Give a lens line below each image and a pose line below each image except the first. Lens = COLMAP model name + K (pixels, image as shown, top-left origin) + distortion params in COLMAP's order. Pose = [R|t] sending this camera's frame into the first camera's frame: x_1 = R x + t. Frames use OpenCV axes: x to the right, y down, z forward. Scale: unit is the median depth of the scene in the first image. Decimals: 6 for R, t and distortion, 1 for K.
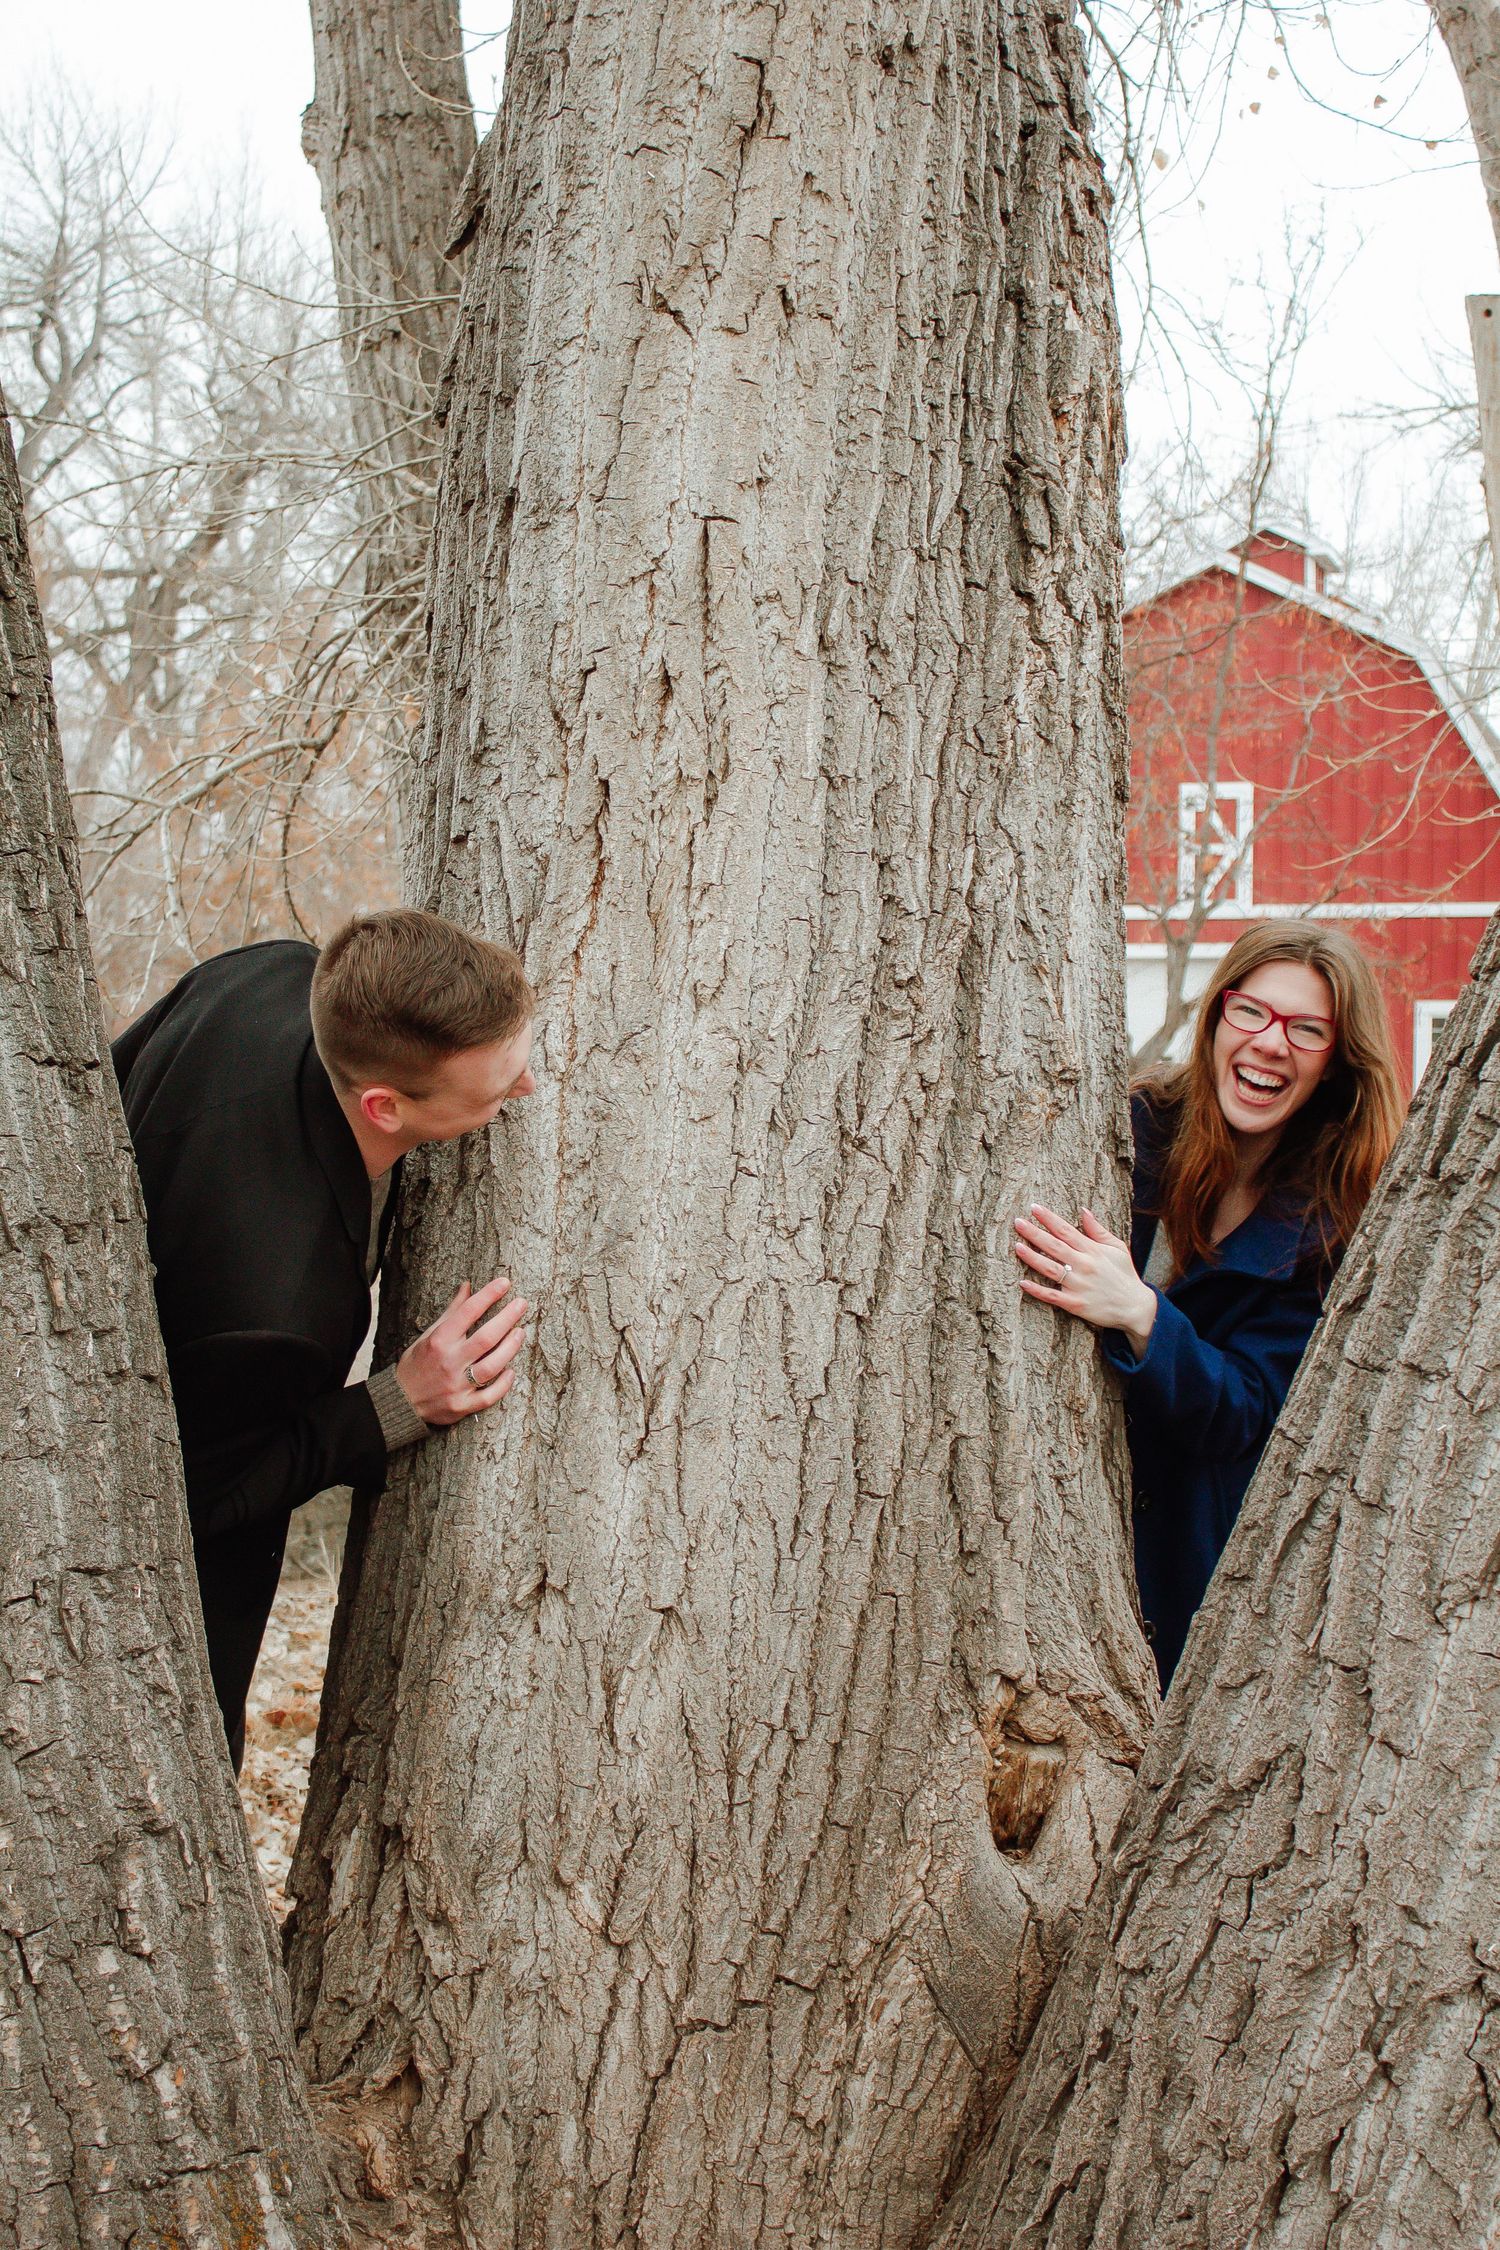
lens RADIAL K [[3021.8, 0, 794.2], [0, 3021.8, 1193.9], [0, 0, 1]] dist [-0.098252, 0.267969]
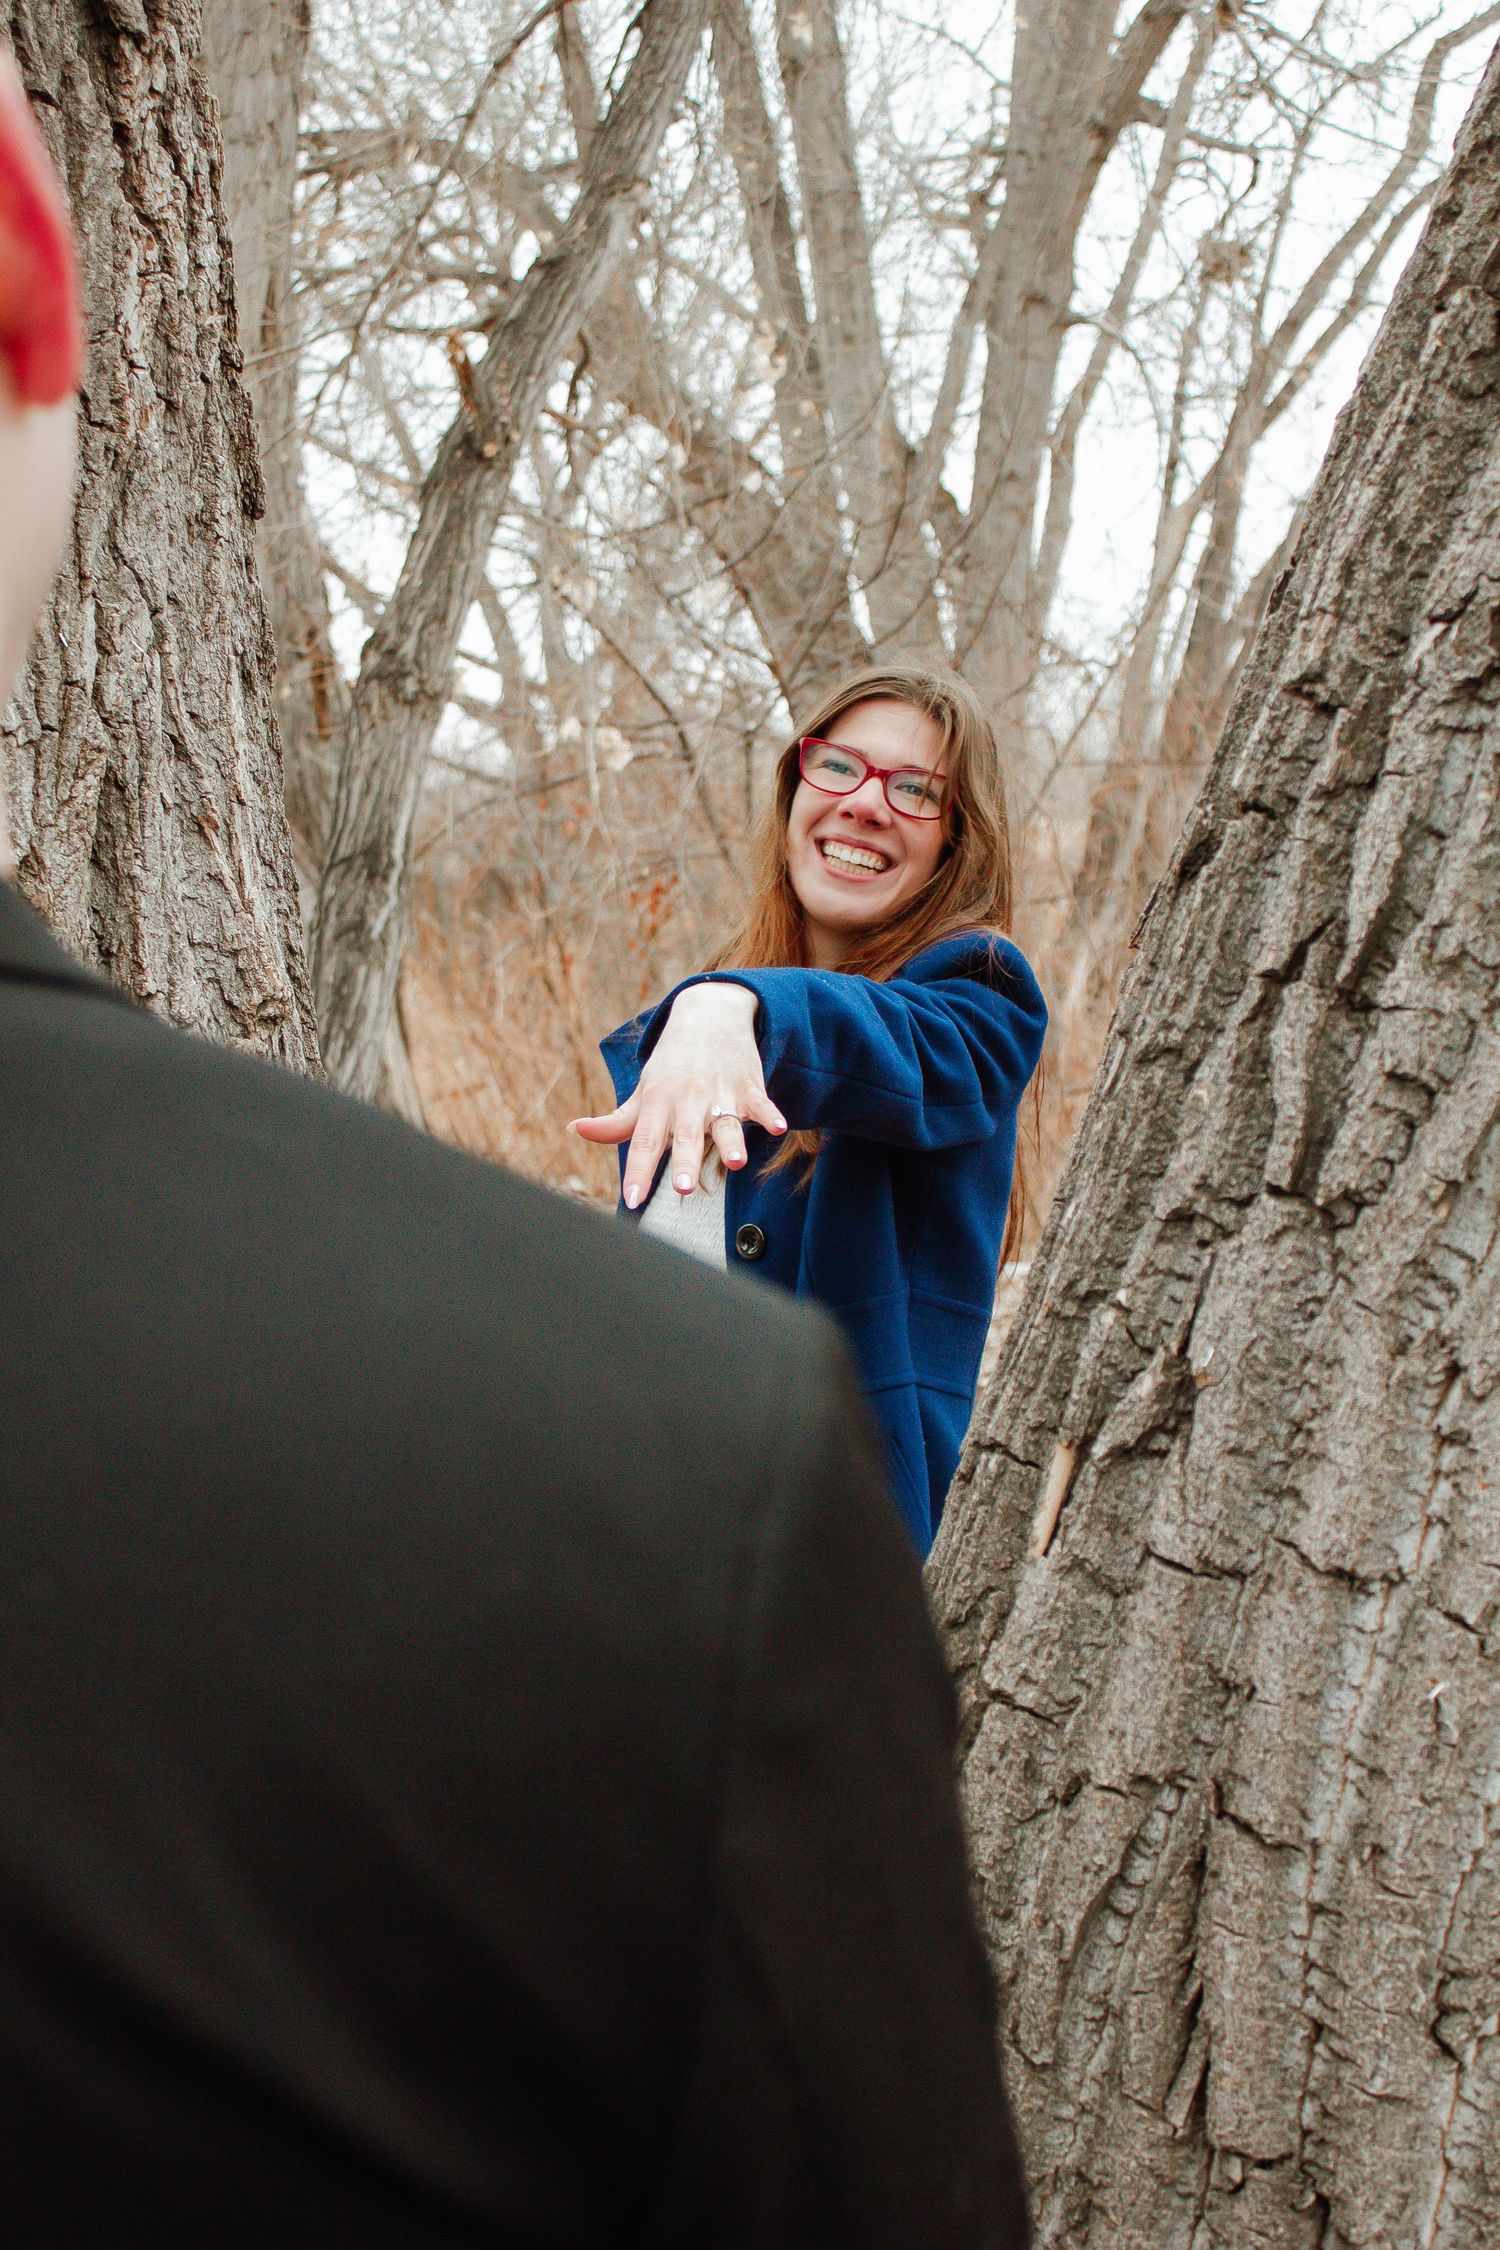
lens RADIAL K [[3029.6, 0, 754.2], [0, 3029.6, 1188.6], [0, 0, 1]] dist [-0.067659, 0.126450]
pose [[0.885238, -0.114611, 0.450797, -0.090338], [0.082179, 0.992459, 0.090949, -0.052370], [-0.457821, -0.043465, 0.887981, 0.483091]]
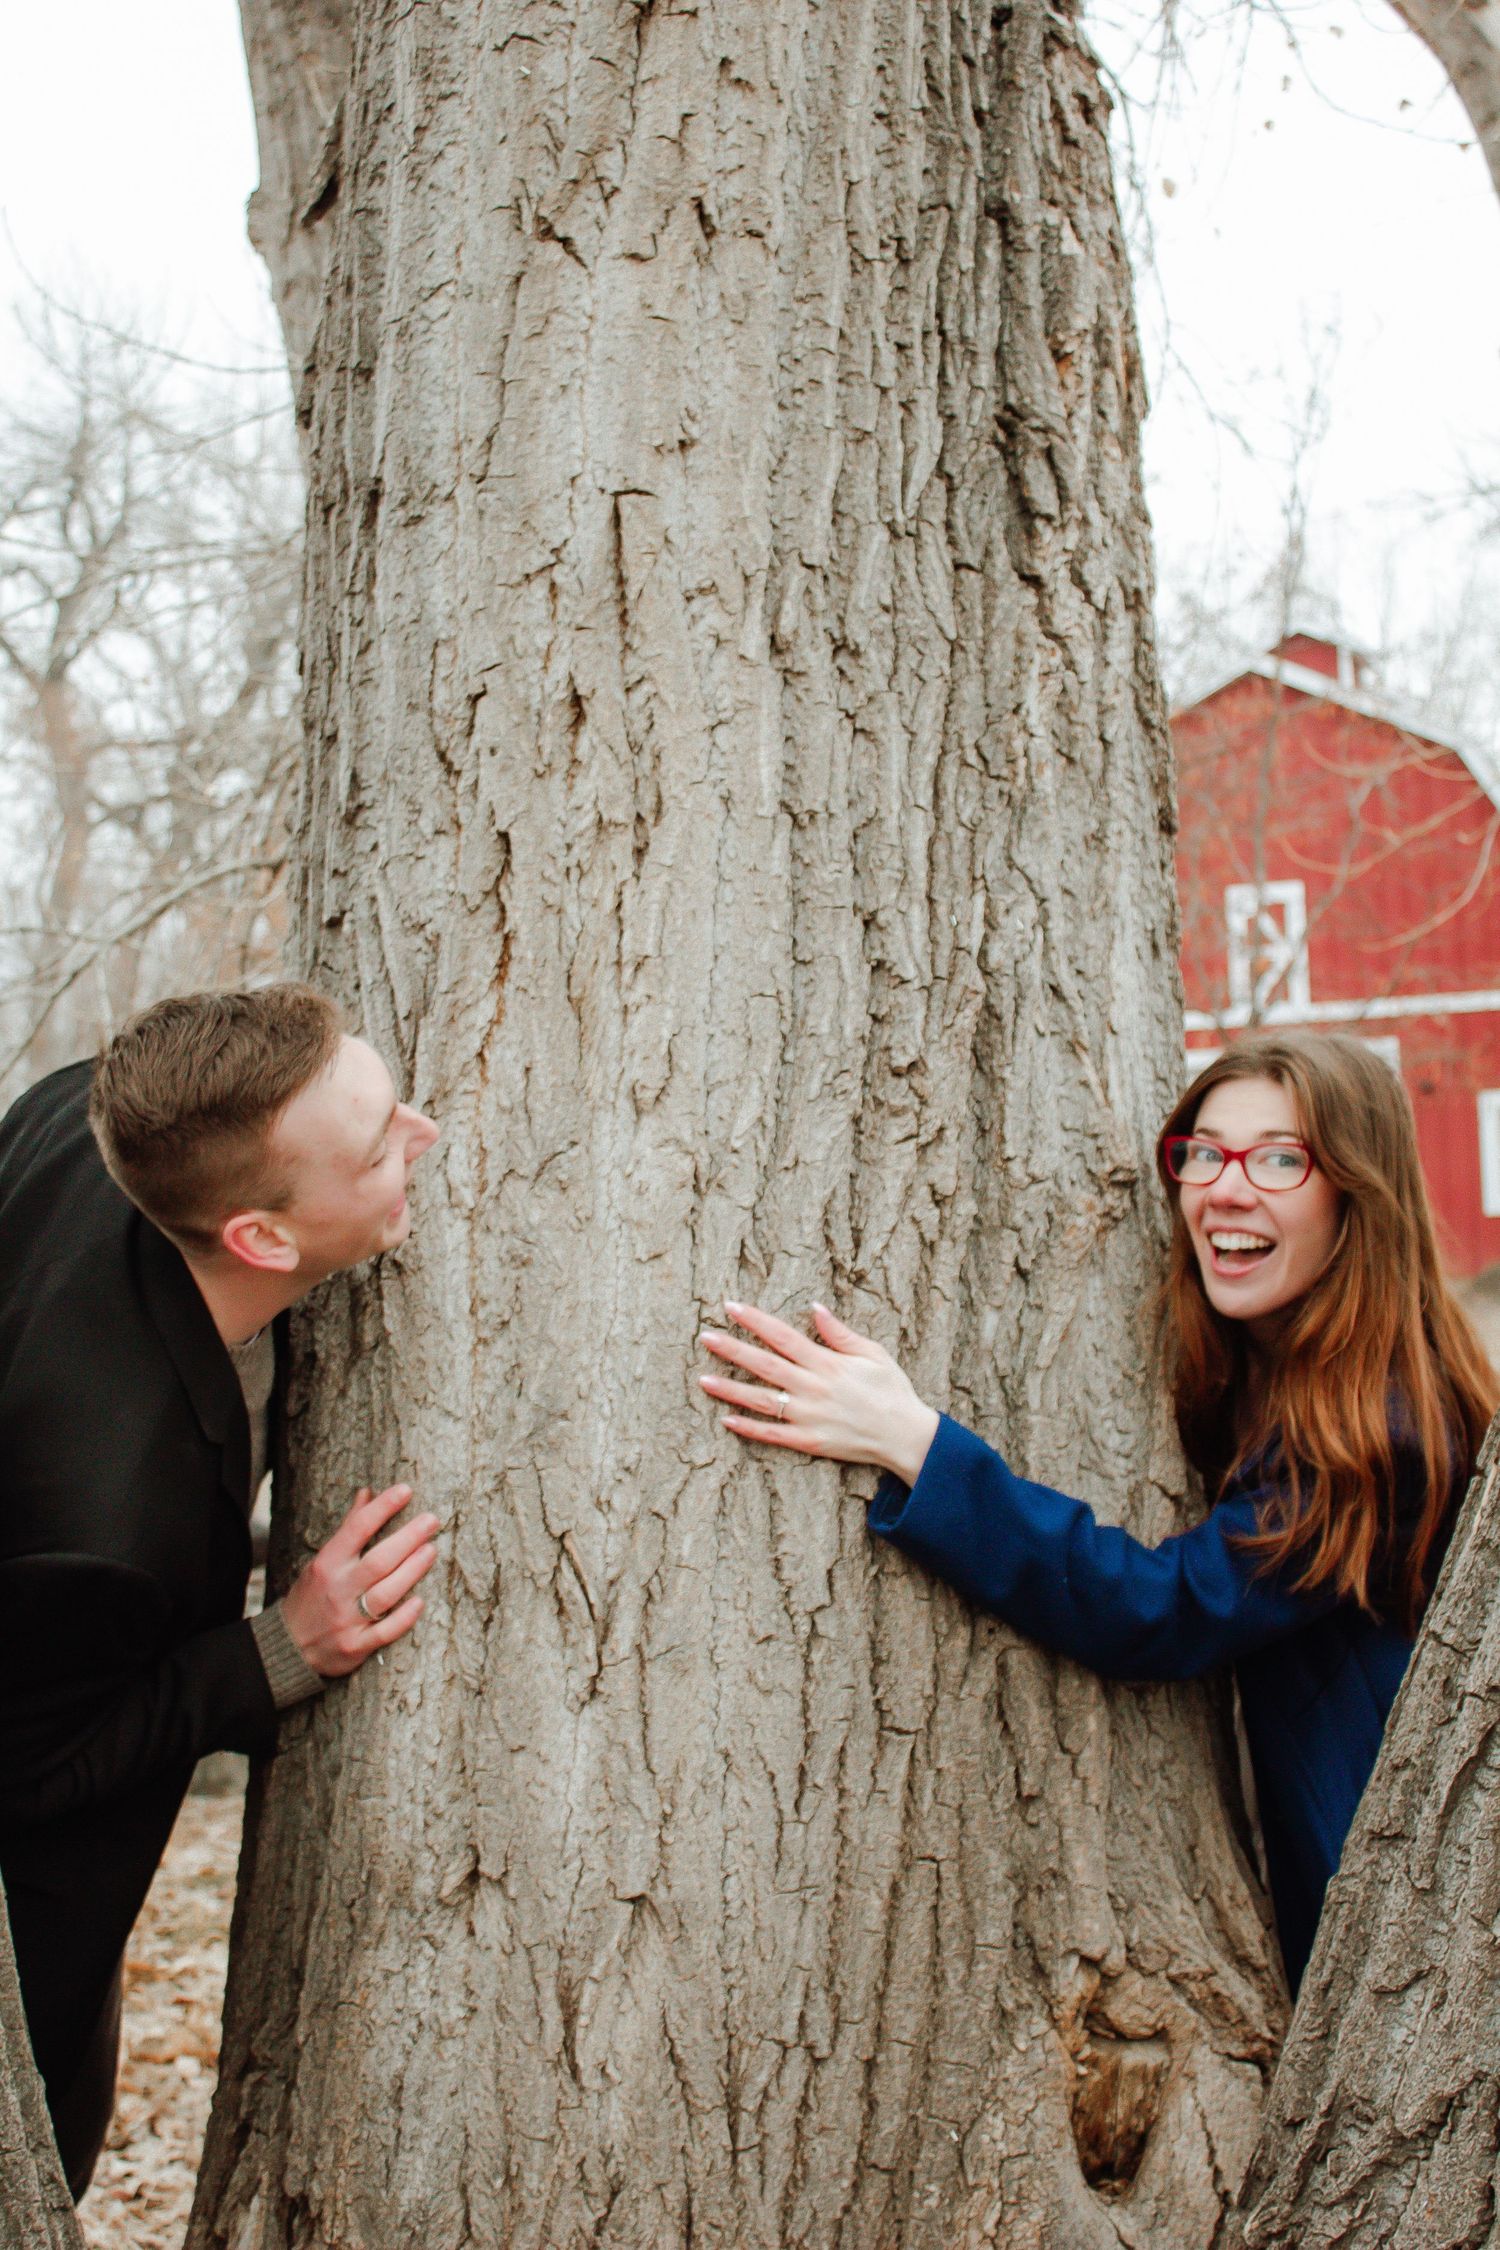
lens RADIAL K [[3029.6, 0, 754.2], [0, 3029.6, 1188.6], [0, 0, 1]] dist [-0.067659, 0.126450]
pose [[0.997873, -0.056124, -0.033149, 0.022021], [0.054529, 0.997395, -0.047213, -0.004198], [0.035712, 0.045305, 0.998335, 0.215712]]
